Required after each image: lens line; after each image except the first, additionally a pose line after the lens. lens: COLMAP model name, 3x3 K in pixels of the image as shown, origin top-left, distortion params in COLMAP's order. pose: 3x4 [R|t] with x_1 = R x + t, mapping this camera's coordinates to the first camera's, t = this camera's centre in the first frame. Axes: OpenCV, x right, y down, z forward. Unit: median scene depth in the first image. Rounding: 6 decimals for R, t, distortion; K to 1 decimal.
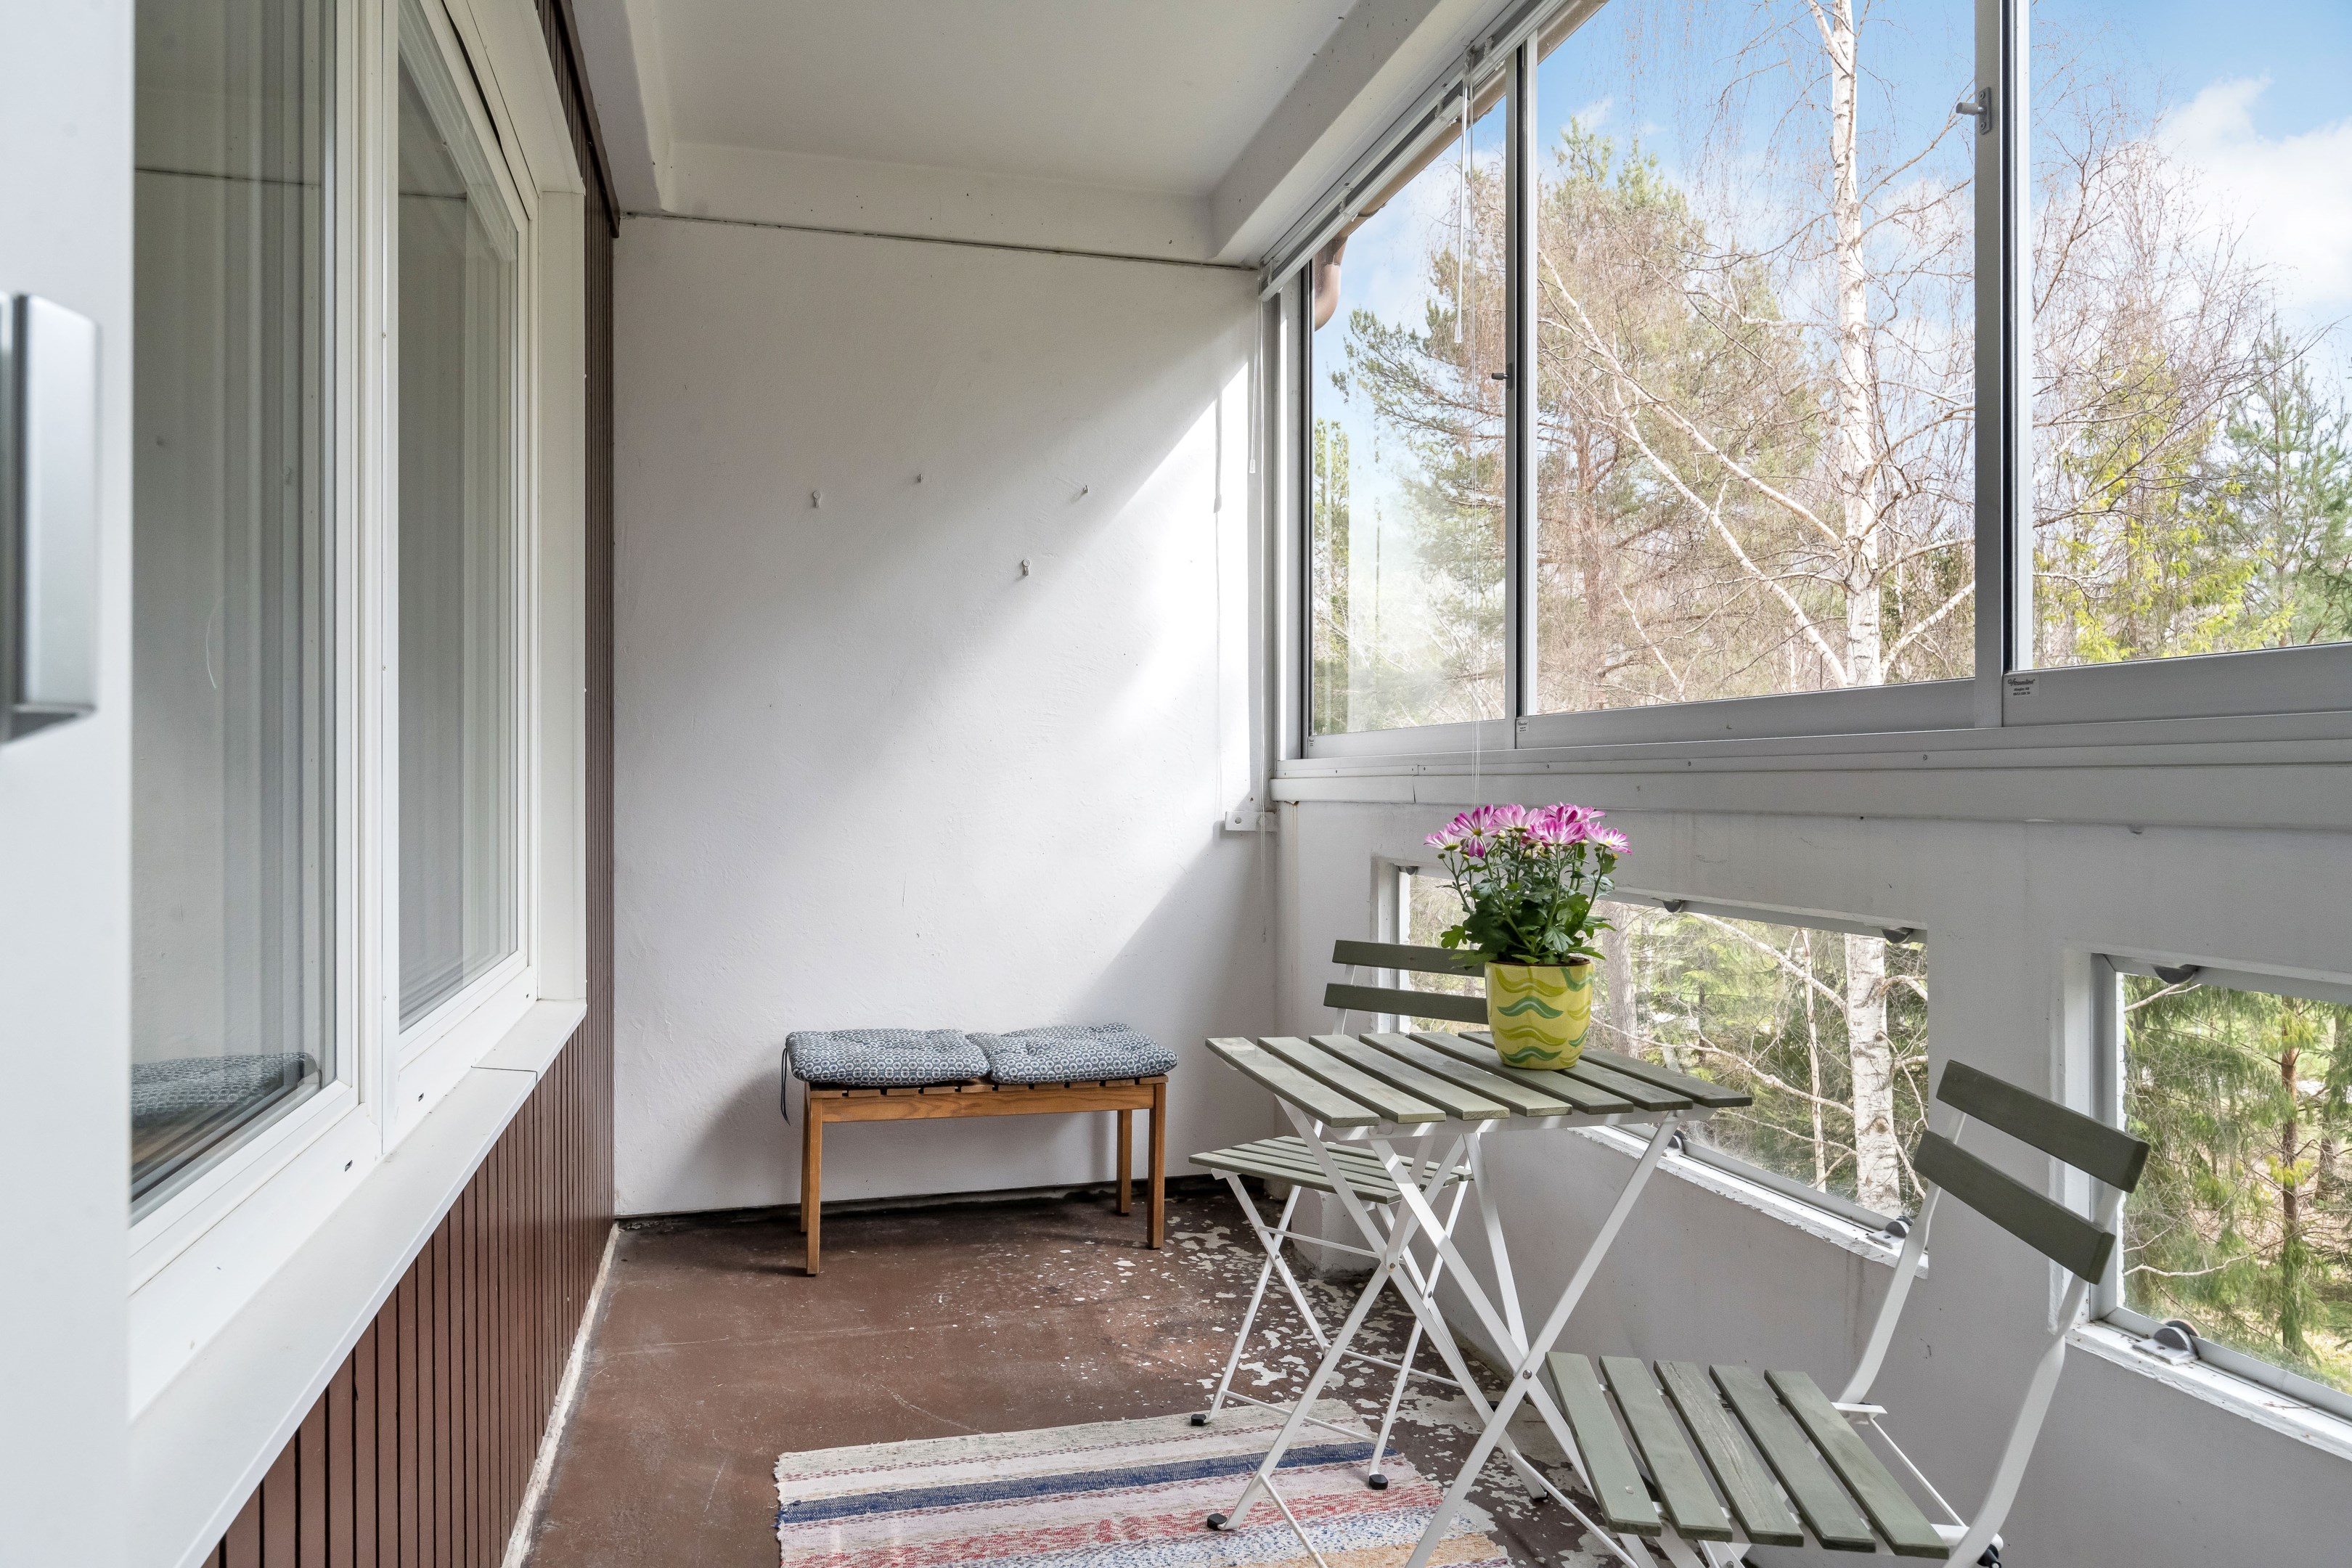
lens RADIAL K [[1558.8, 0, 1160.9], [0, 1558.8, 773.6], [0, 0, 1]] dist [-0.008967, 0.005047]
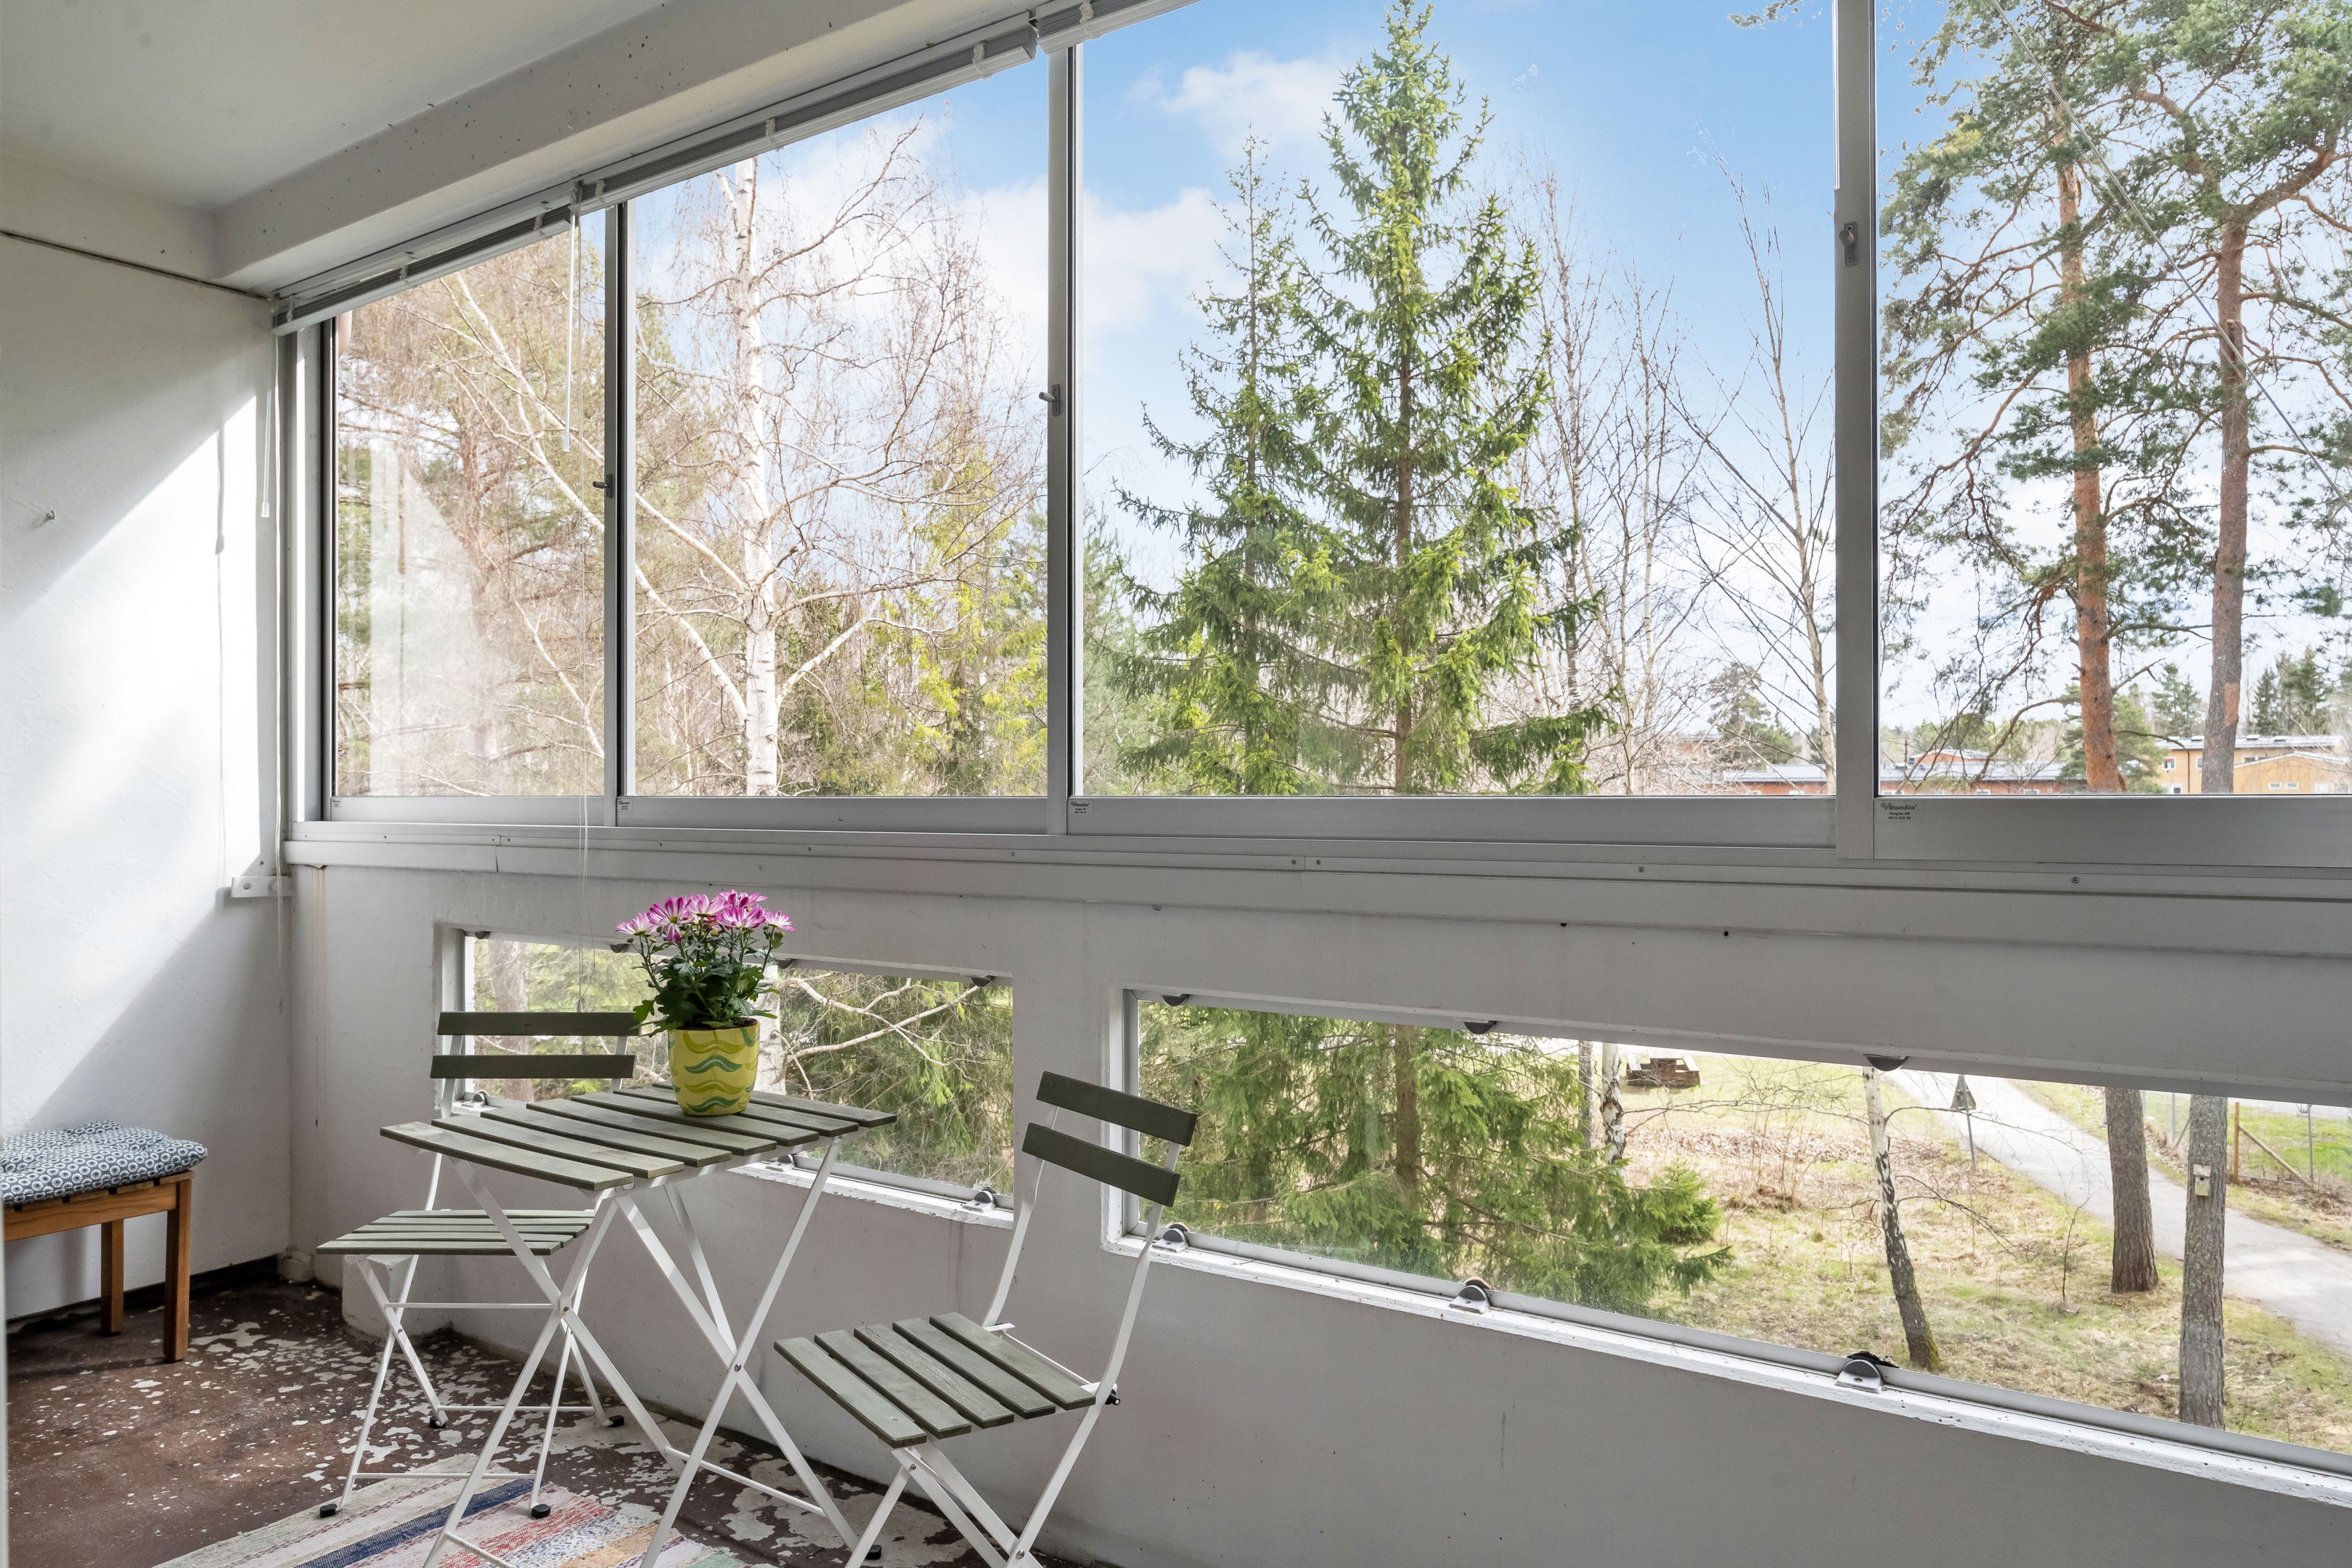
lens RADIAL K [[1558.8, 0, 1155.5], [0, 1558.8, 795.3], [0, 0, 1]] dist [-0.008967, 0.005047]
pose [[0.765236, -0.005297, 0.643728, -0.190088], [-0.000139, 0.999965, 0.008393, -0.046333], [-0.643750, -0.006512, 0.765208, -0.090069]]
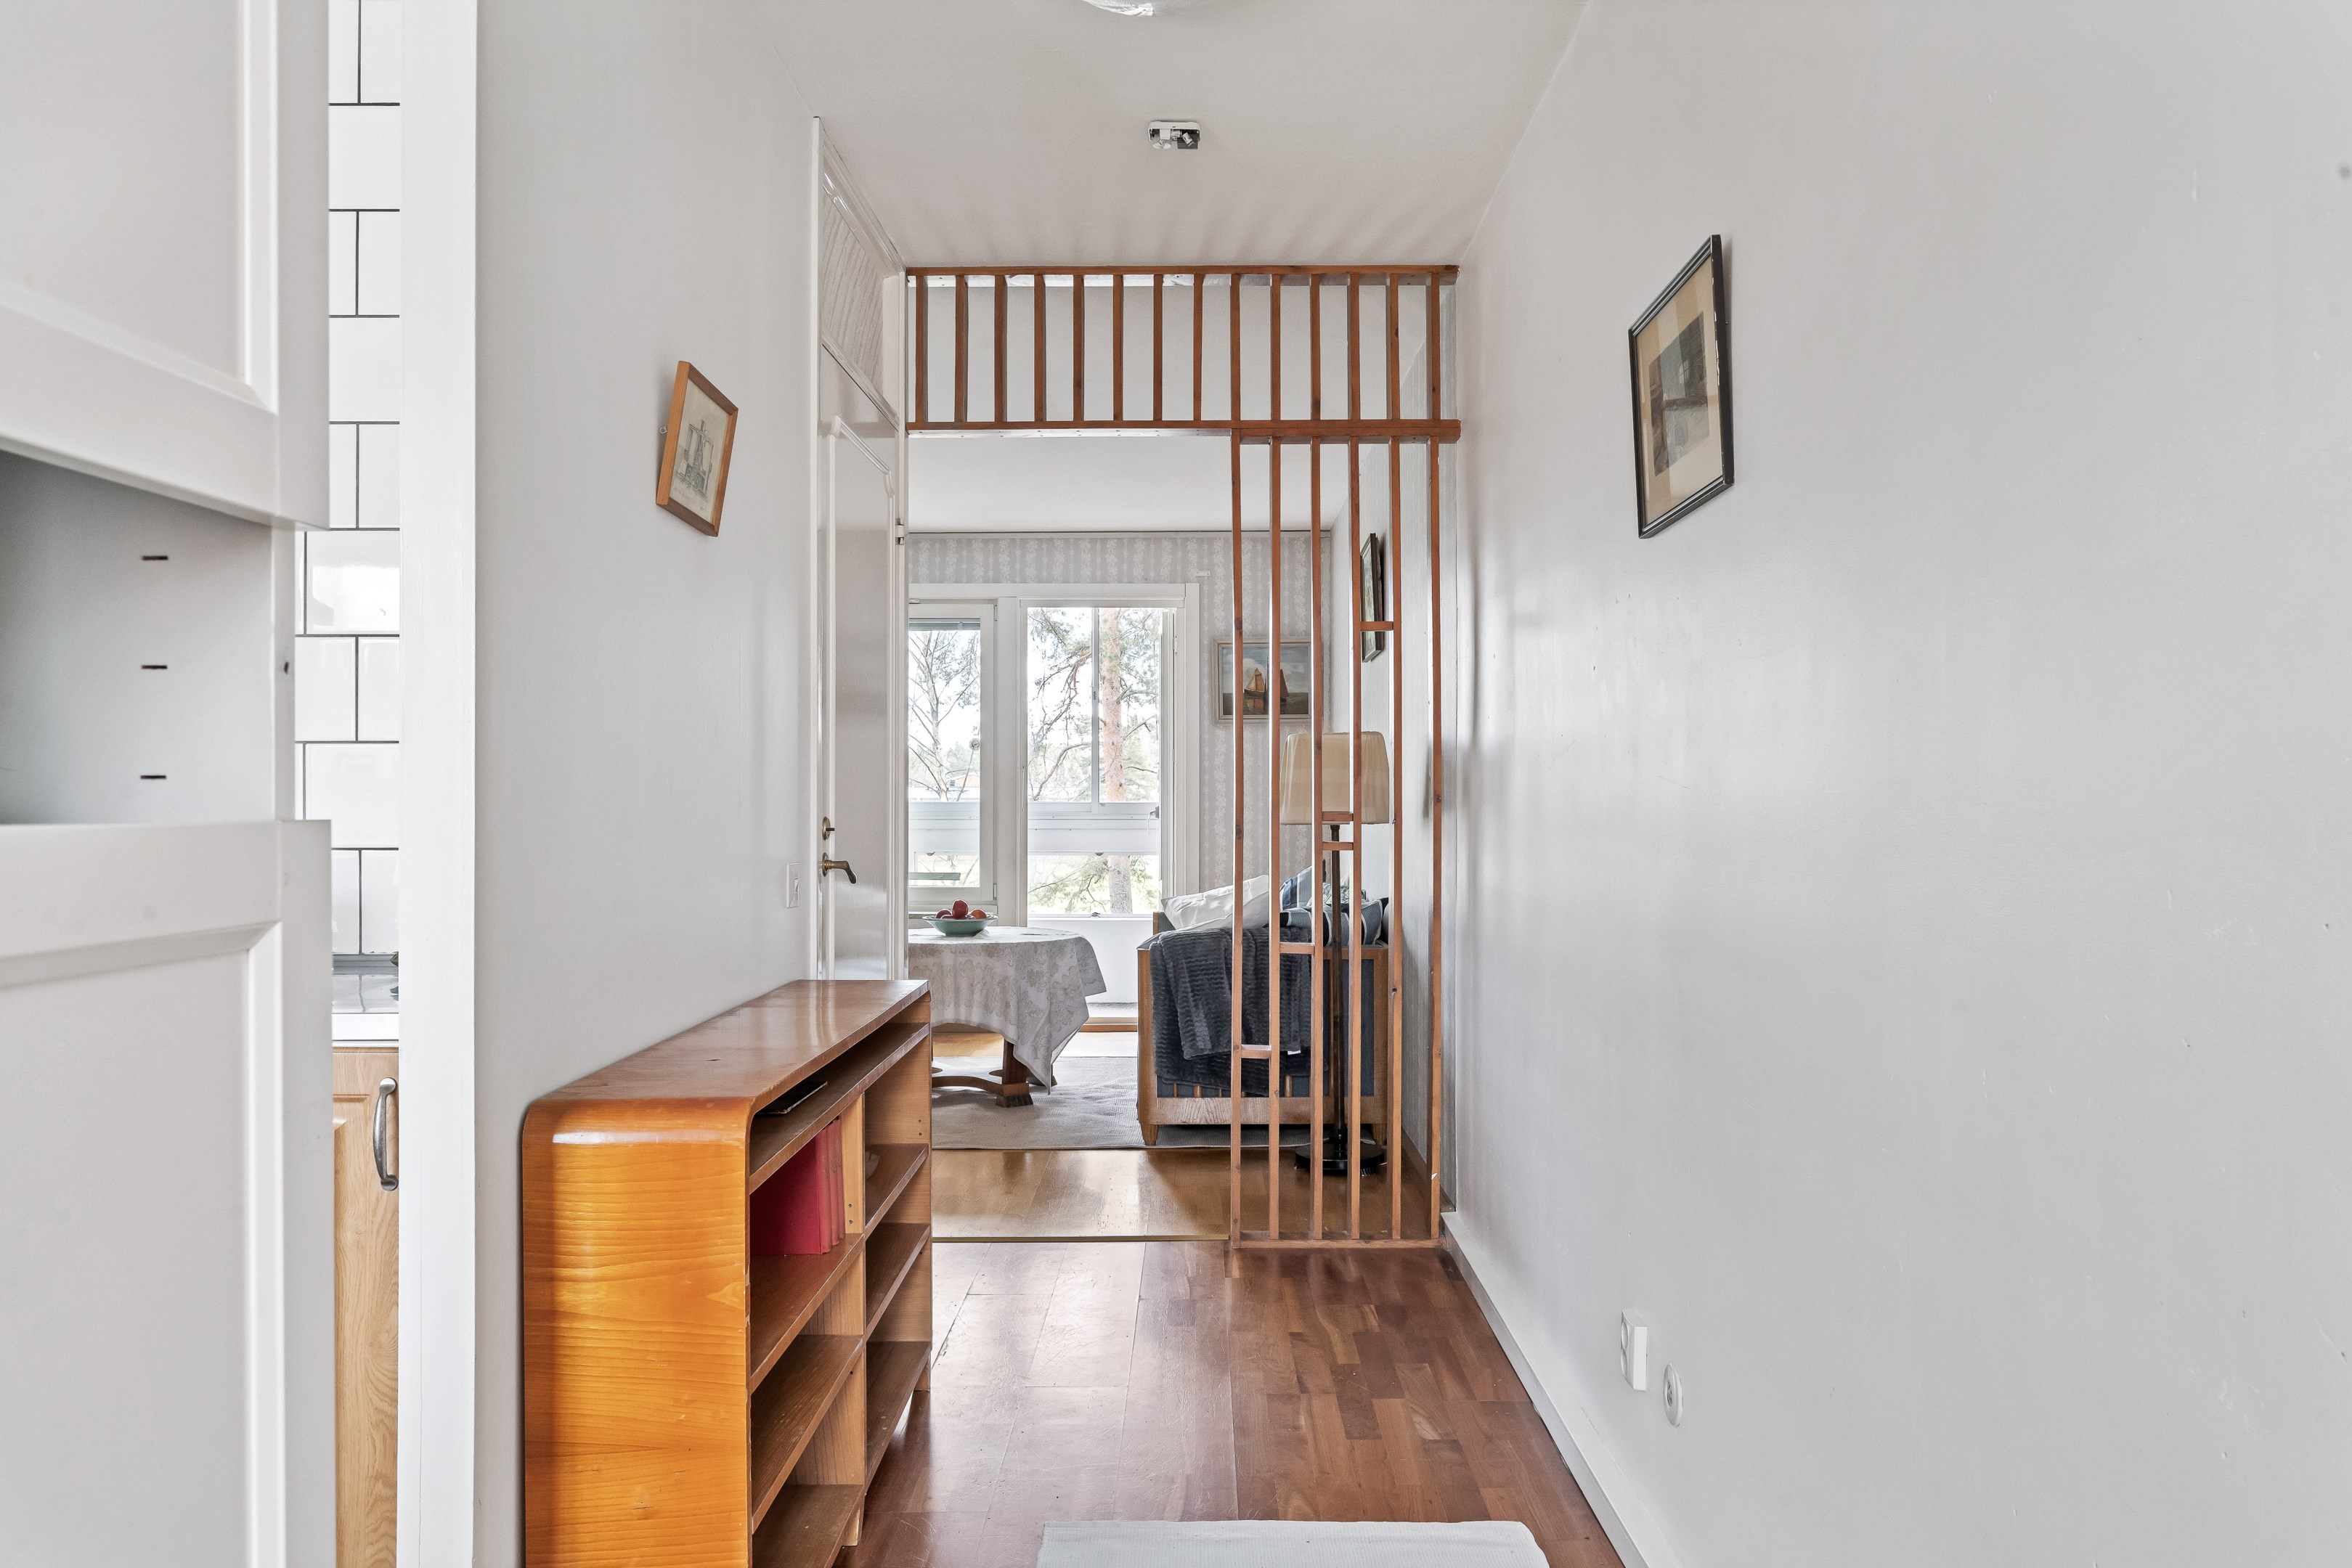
lens RADIAL K [[1725.9, 0, 1173.2], [0, 1725.9, 794.8], [0, 0, 1]] dist [0.004879, 0.000390]
pose [[0.284248, 0.007344, 0.958723, -2.991582], [-0.007688, 0.999956, -0.005380, -0.039510], [-0.958720, -0.005842, 0.284292, -0.988827]]
